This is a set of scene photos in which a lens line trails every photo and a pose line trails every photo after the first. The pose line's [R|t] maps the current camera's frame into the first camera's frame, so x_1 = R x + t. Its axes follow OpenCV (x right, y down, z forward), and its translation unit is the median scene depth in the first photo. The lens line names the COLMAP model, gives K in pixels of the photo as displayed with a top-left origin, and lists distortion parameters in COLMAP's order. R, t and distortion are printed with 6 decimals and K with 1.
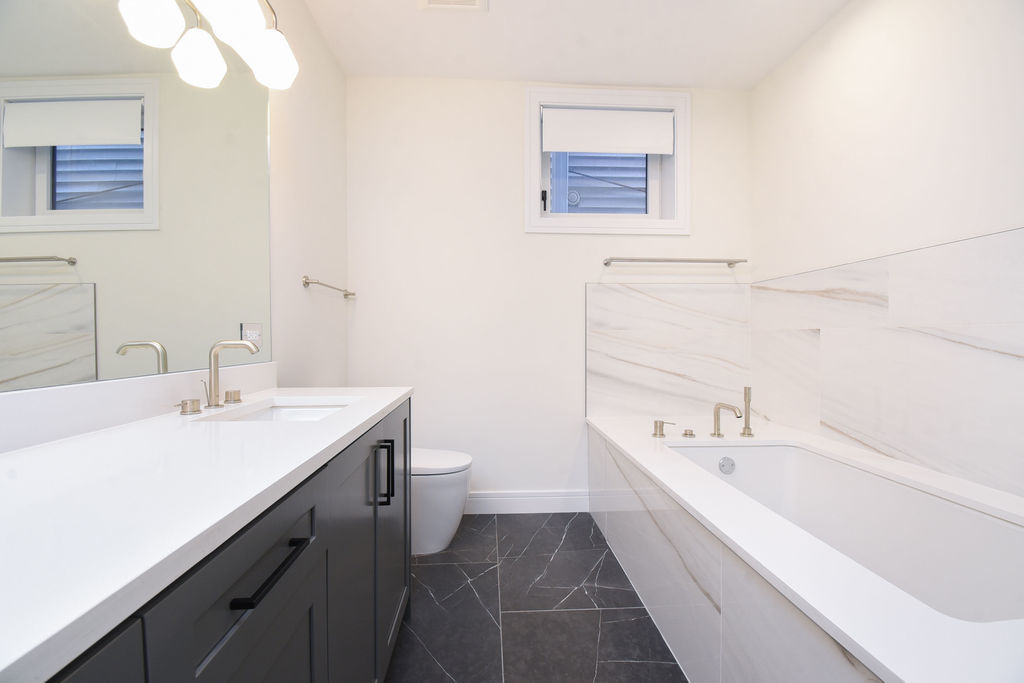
lens RADIAL K [[446.2, 0, 511.0], [0, 446.2, 340.7], [0, 0, 1]] dist [0.002851, -0.013483]
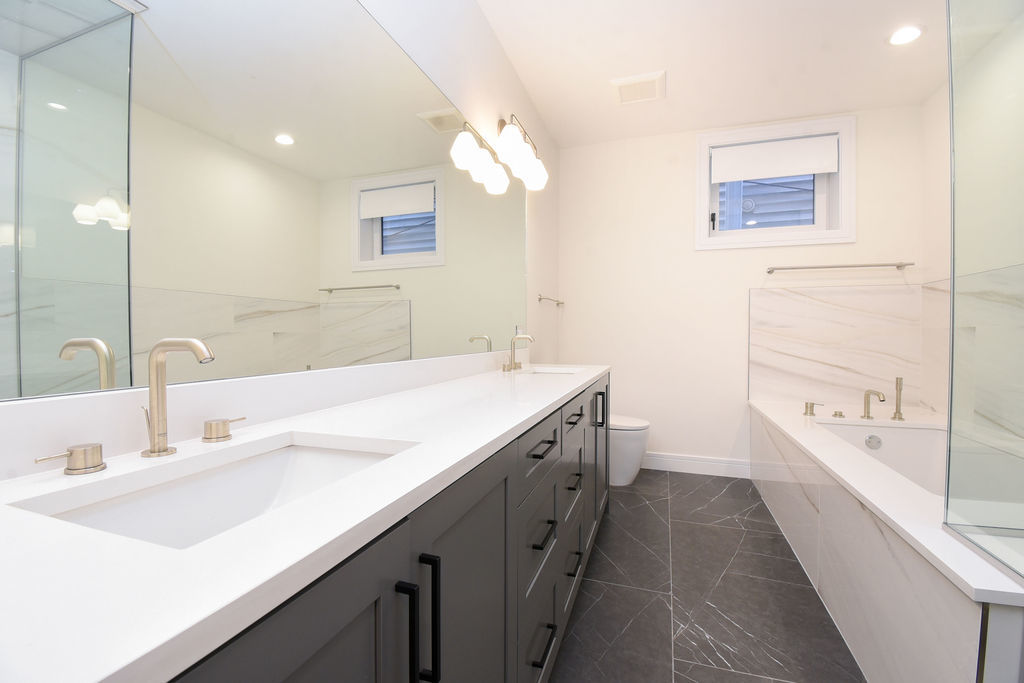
lens RADIAL K [[446.2, 0, 508.8], [0, 446.2, 342.7], [0, 0, 1]] dist [0.002851, -0.013483]
pose [[0.926338, 0.010177, -0.376556, 0.022651], [-0.005240, 0.999886, 0.014131, 0.002329], [0.376657, -0.011117, 0.926286, -0.391053]]
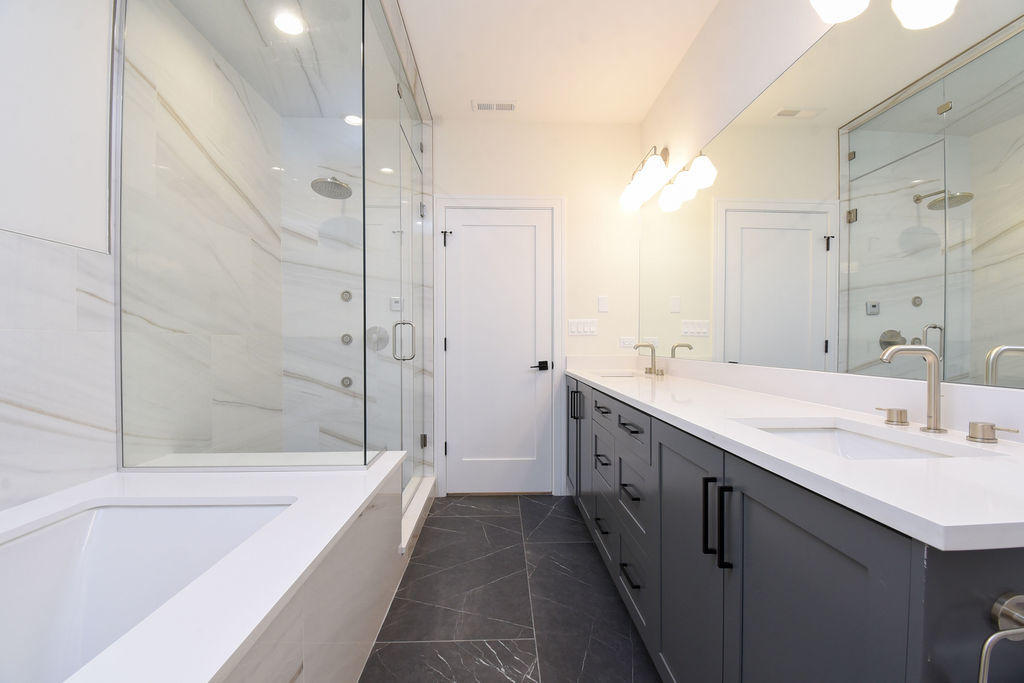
lens RADIAL K [[446.2, 0, 513.0], [0, 446.2, 345.1], [0, 0, 1]] dist [0.002851, -0.013483]
pose [[-0.999443, 0.027634, 0.018728, 0.014678], [0.027632, 0.999618, -0.000346, 0.003467], [-0.018731, 0.000171, -0.999825, 0.880369]]
